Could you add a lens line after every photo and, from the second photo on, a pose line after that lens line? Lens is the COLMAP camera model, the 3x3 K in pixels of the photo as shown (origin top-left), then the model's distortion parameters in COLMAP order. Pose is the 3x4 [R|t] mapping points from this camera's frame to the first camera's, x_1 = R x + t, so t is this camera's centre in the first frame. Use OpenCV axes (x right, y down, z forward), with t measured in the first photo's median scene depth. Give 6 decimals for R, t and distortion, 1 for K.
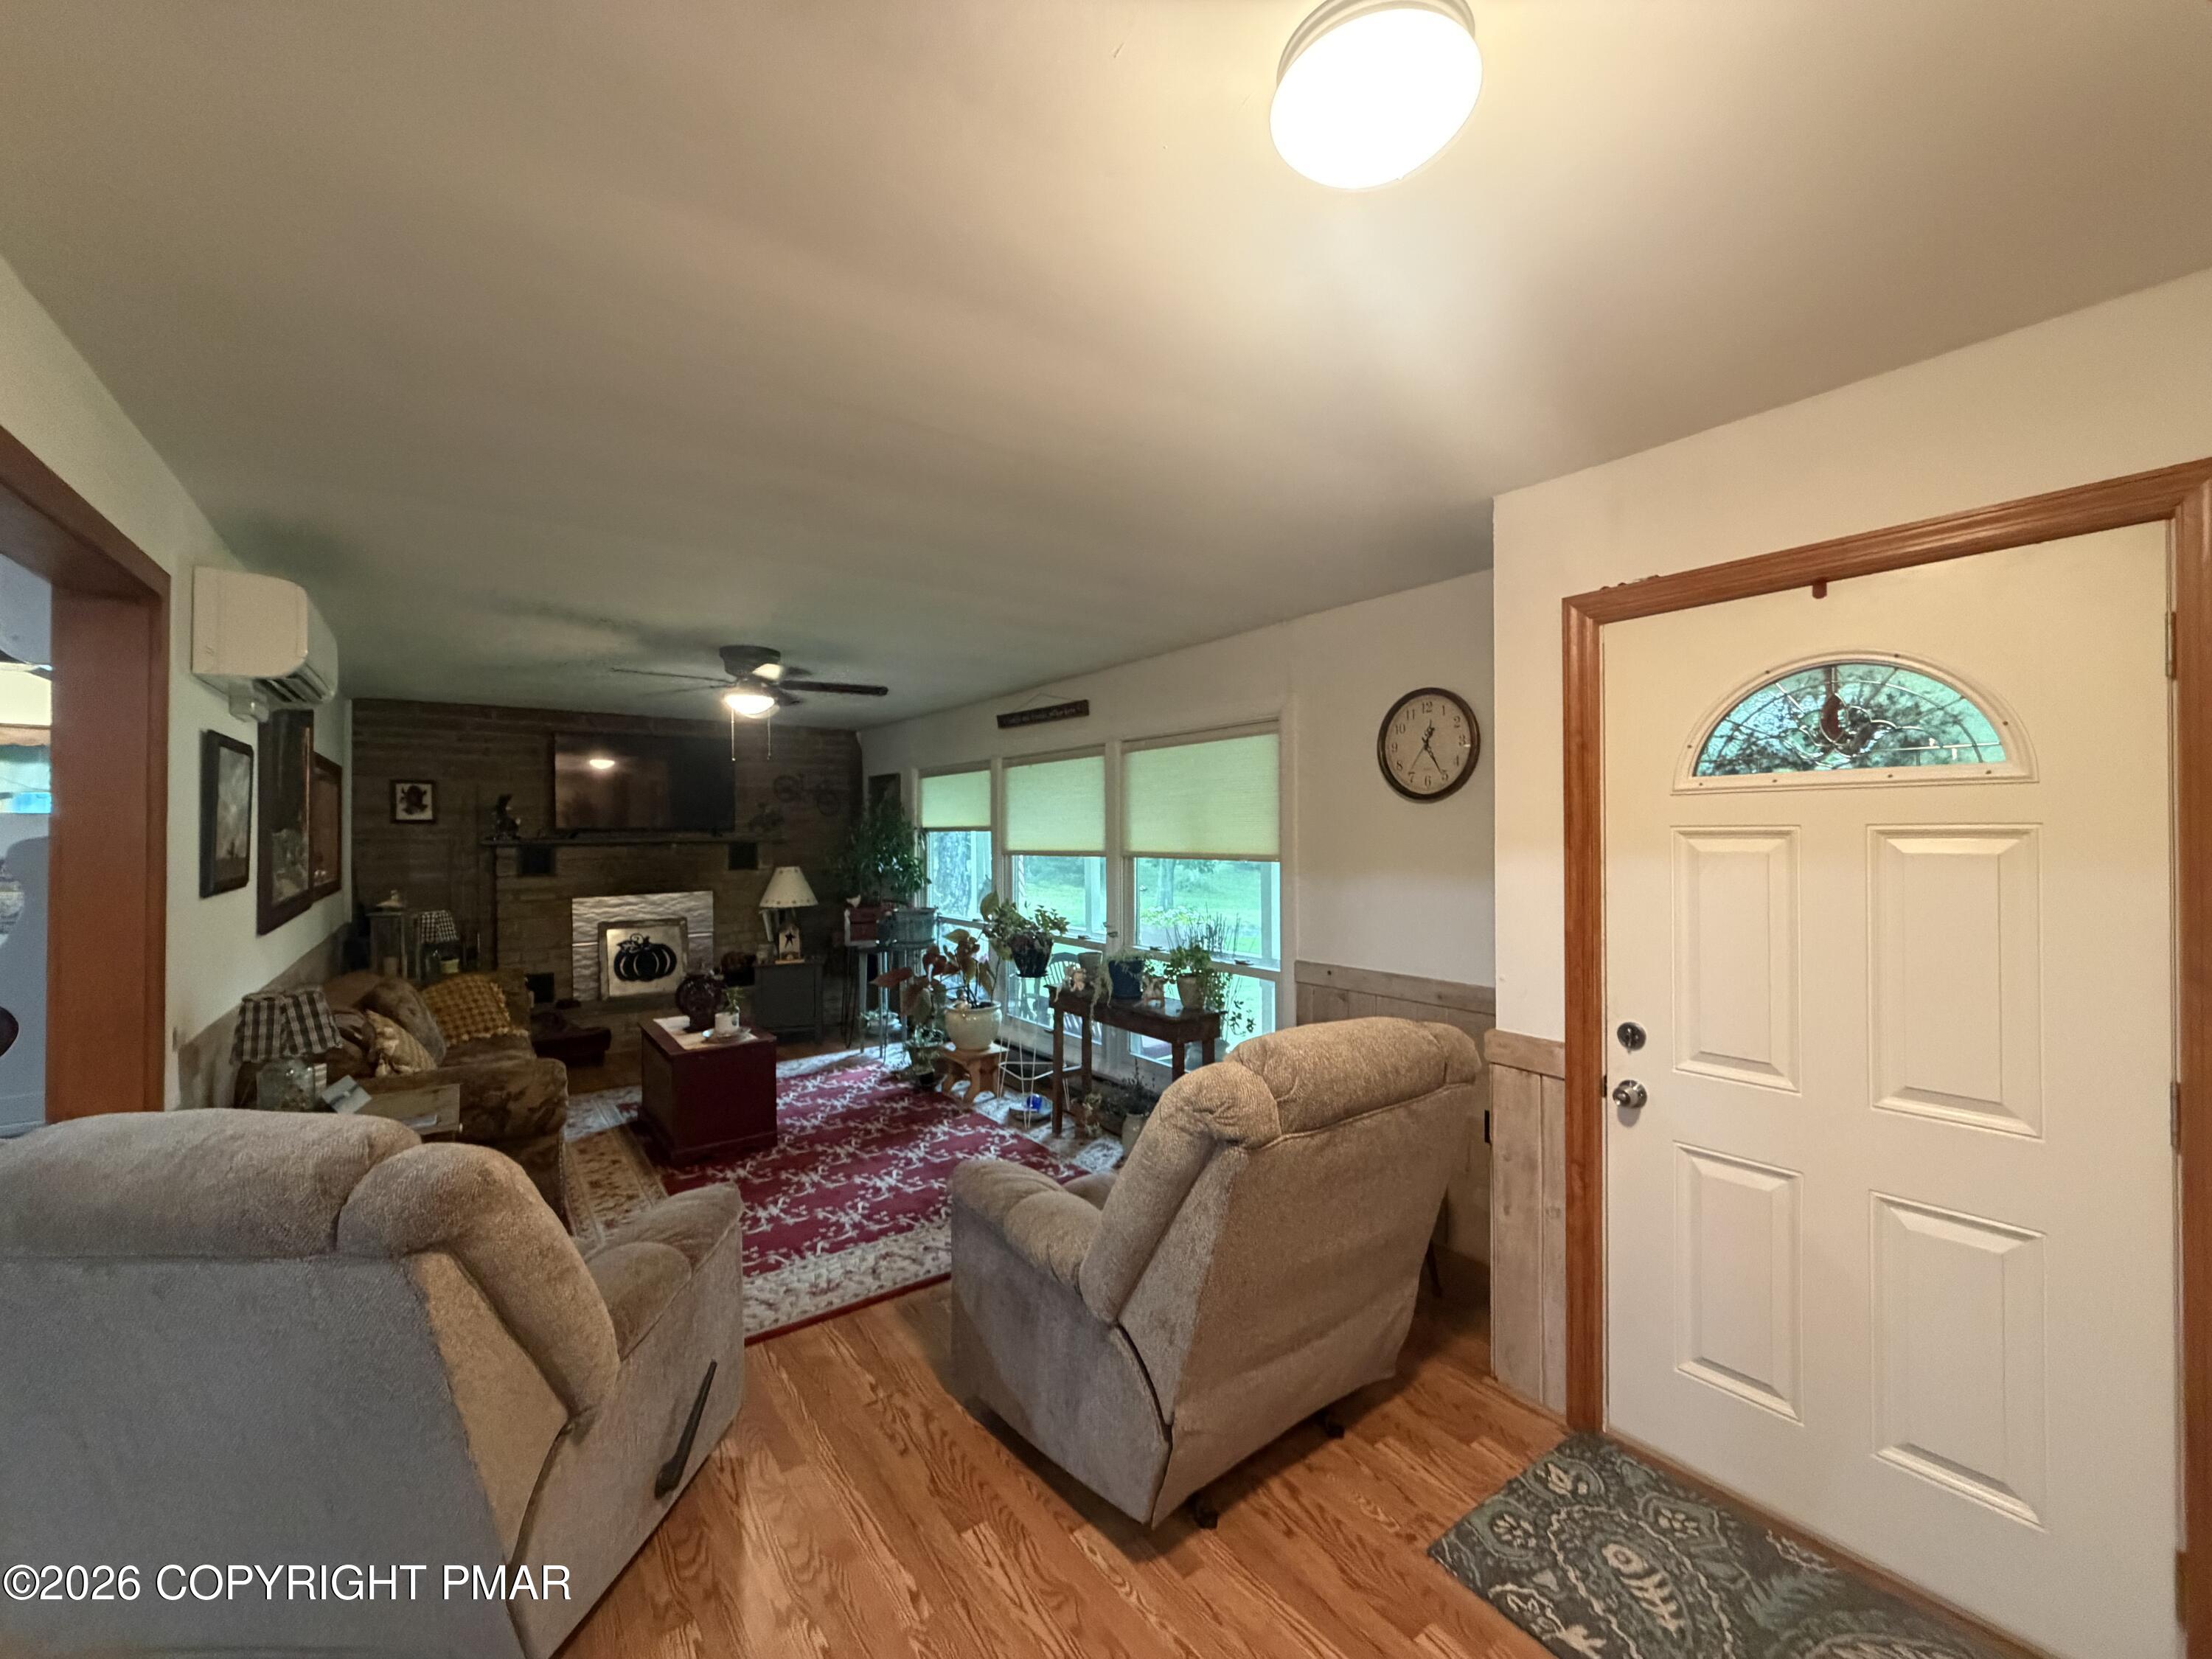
lens RADIAL K [[883.3, 0, 1104.9], [0, 883.3, 833.1], [0, 0, 1]] dist [-0.000398, -0.000024]
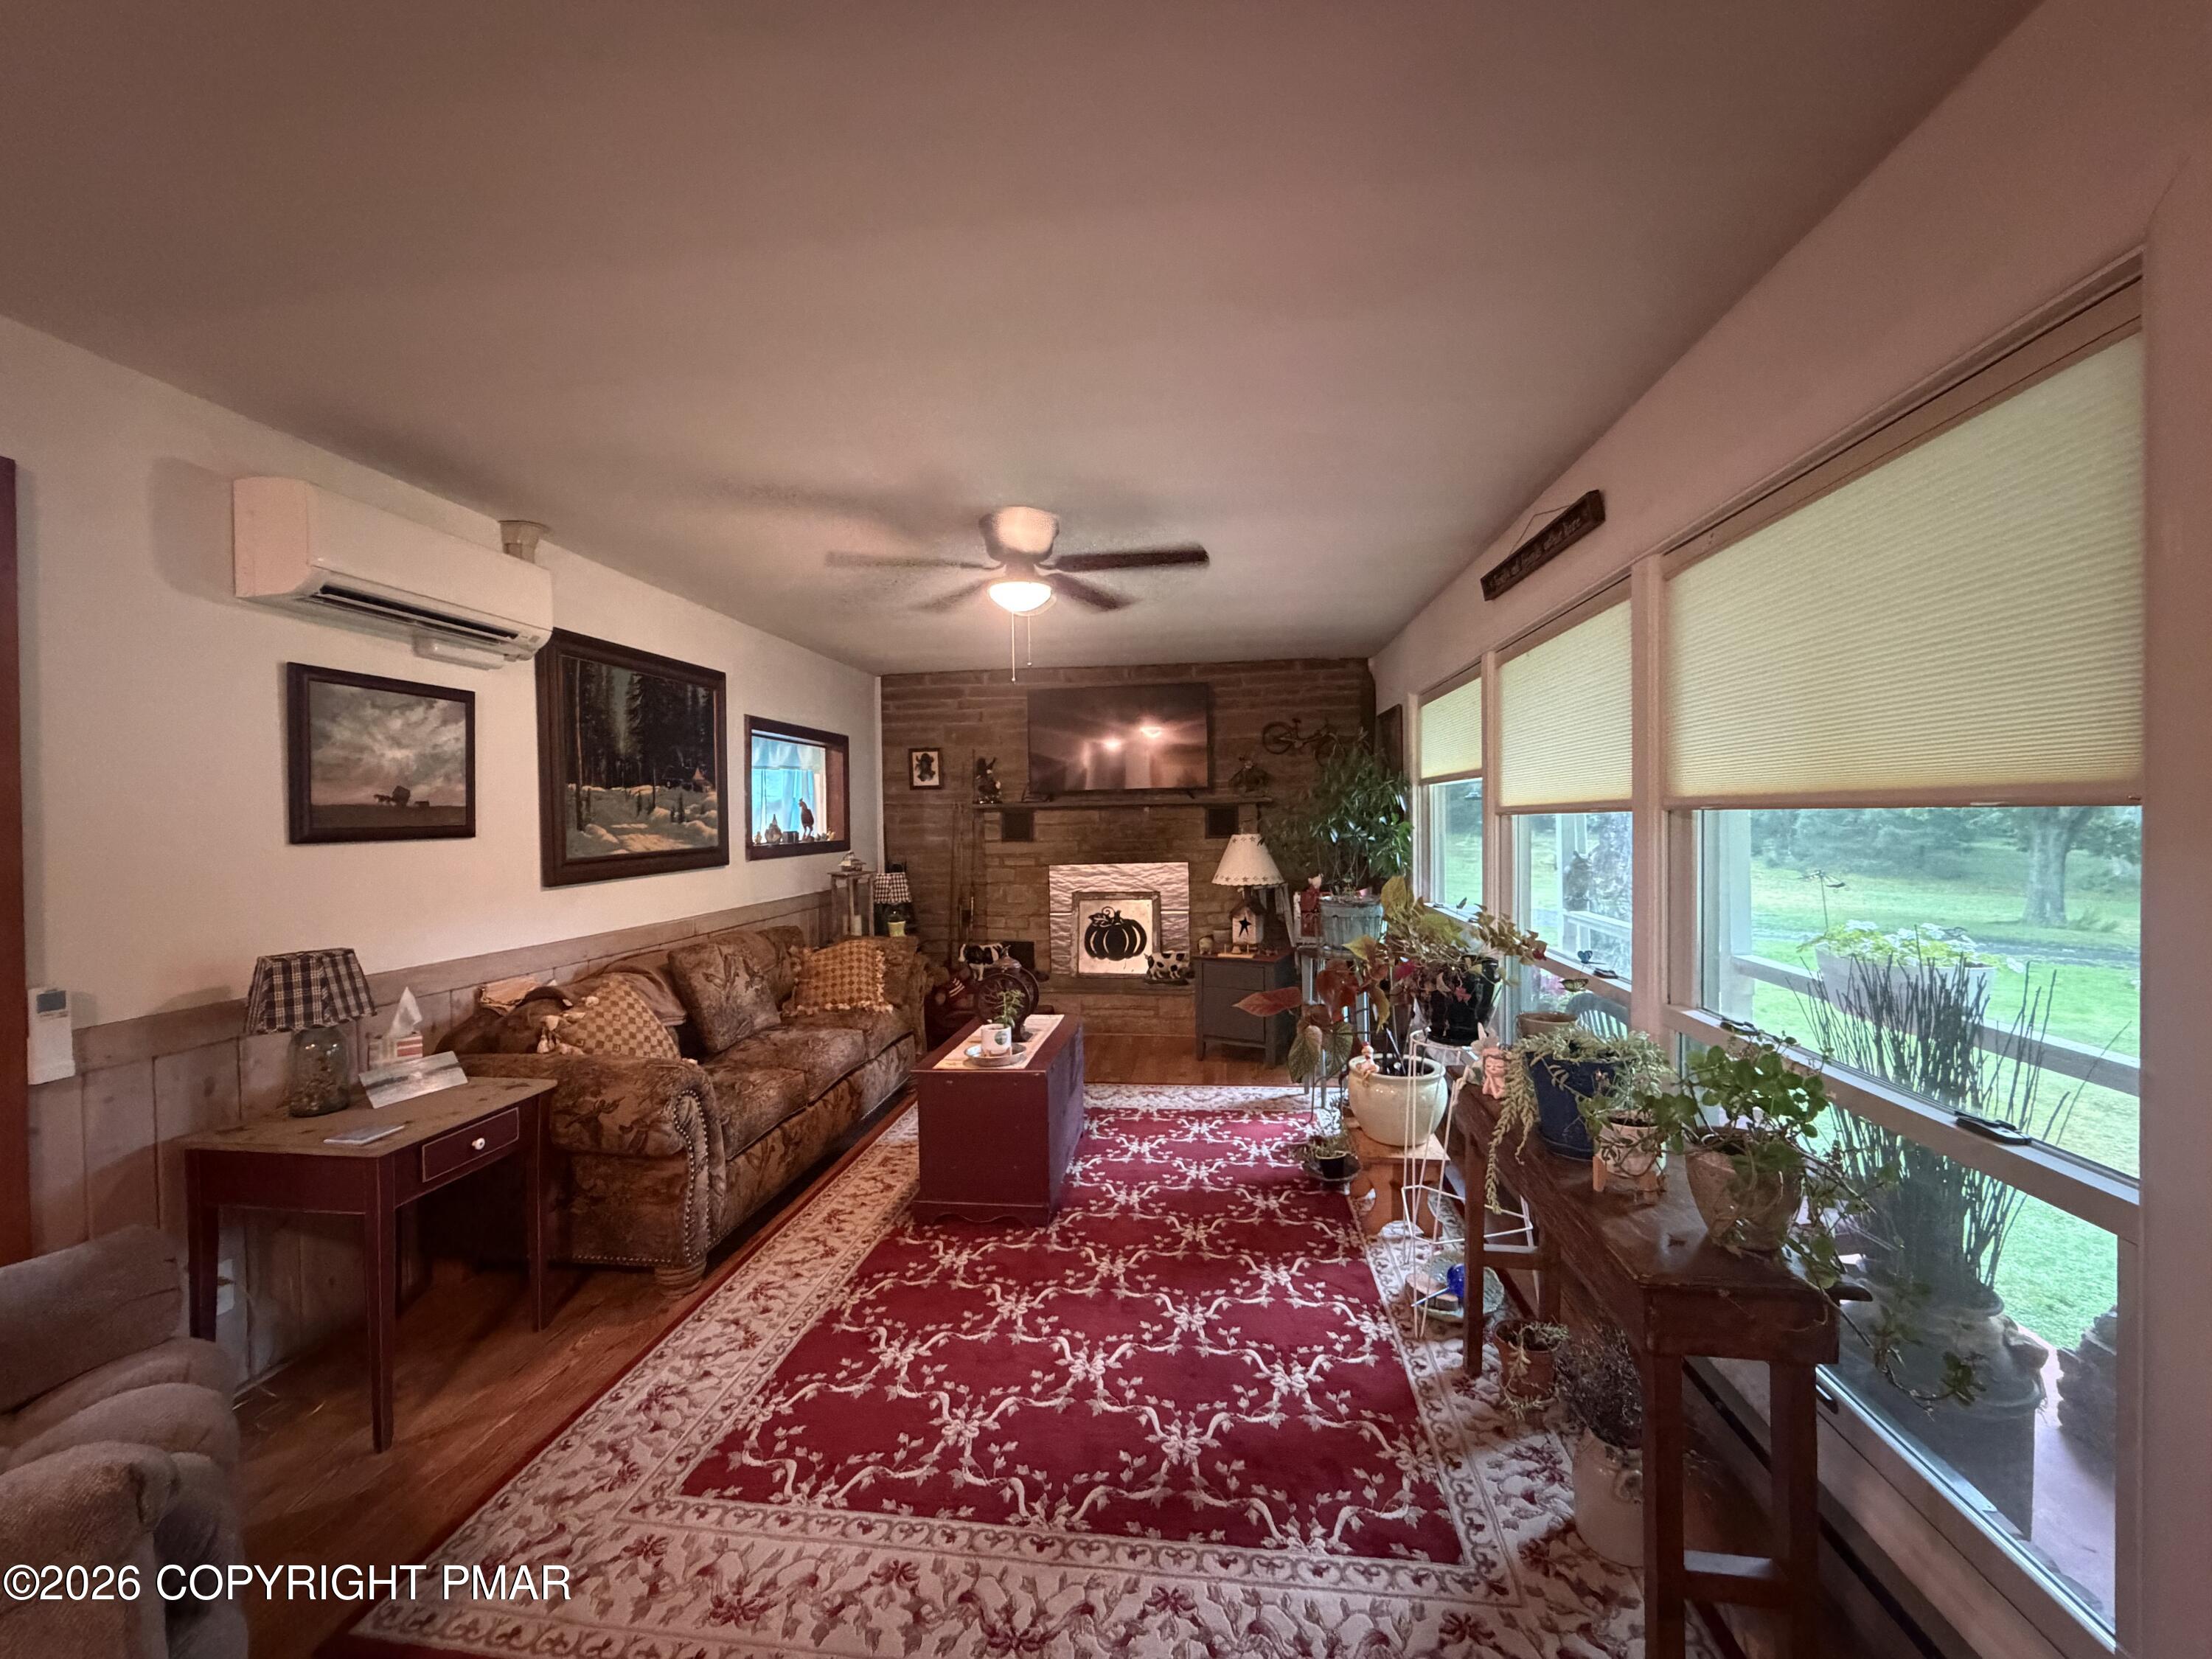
lens RADIAL K [[883.3, 0, 1102.8], [0, 883.3, 828.3], [0, 0, 1]] dist [-0.000398, -0.000024]
pose [[0.722948, 0.003877, -0.690891, 0.101524], [0.010458, 0.999808, 0.016555, 0.020888], [0.690823, -0.019194, 0.722769, 0.383110]]
